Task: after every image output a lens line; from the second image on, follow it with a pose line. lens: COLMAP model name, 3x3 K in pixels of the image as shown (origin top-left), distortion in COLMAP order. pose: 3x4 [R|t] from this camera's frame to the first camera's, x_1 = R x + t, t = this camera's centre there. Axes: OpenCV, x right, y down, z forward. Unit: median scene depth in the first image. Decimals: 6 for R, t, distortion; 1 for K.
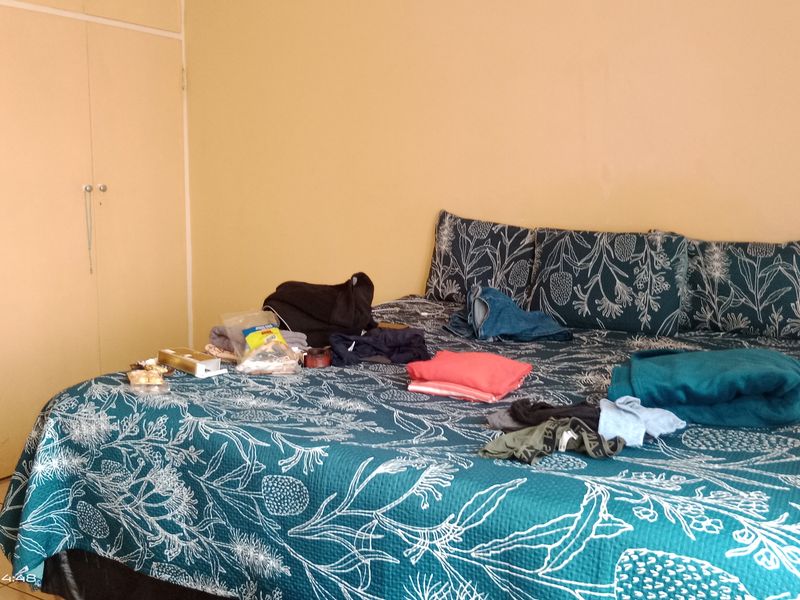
lens RADIAL K [[809.5, 0, 388.8], [0, 809.5, 297.6], [0, 0, 1]] dist [0.106500, -0.190915]
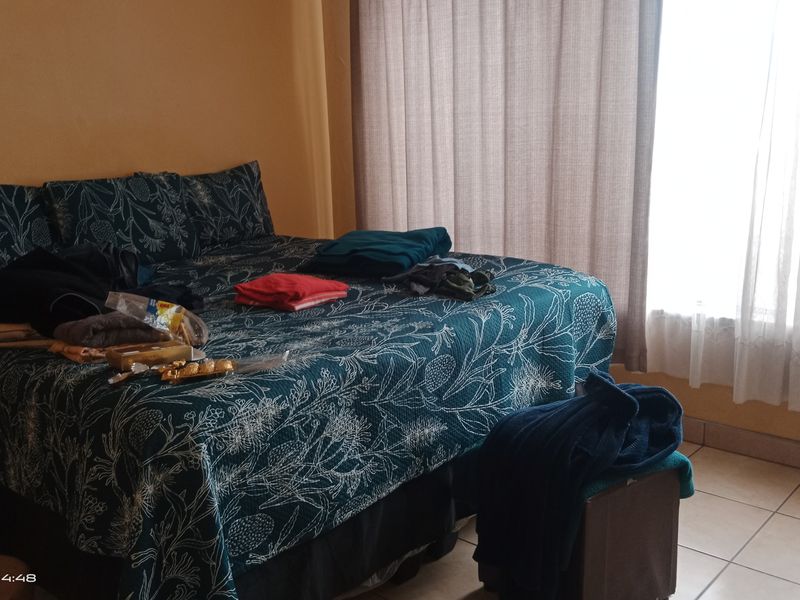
lens RADIAL K [[809.5, 0, 388.8], [0, 809.5, 297.6], [0, 0, 1]] dist [0.106500, -0.190915]
pose [[0.211015, -0.233157, 0.949268, -1.201293], [0.182458, 0.963463, 0.196084, -0.123394], [-0.960303, 0.131825, 0.245847, 0.668891]]
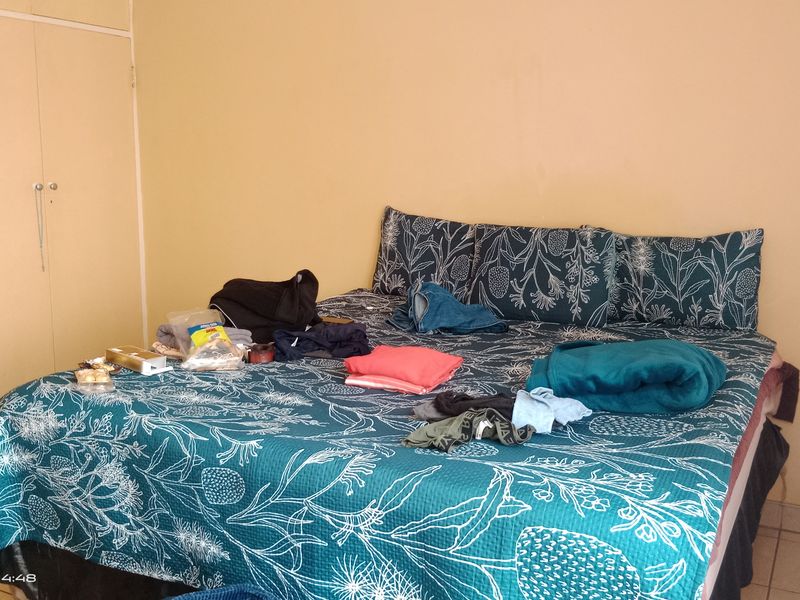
lens RADIAL K [[809.5, 0, 388.8], [0, 809.5, 297.6], [0, 0, 1]] dist [0.106500, -0.190915]
pose [[0.999083, -0.012005, 0.041099, 0.044058], [0.011279, 0.999777, 0.017858, -0.019283], [-0.041304, -0.017378, 0.998995, -0.068578]]
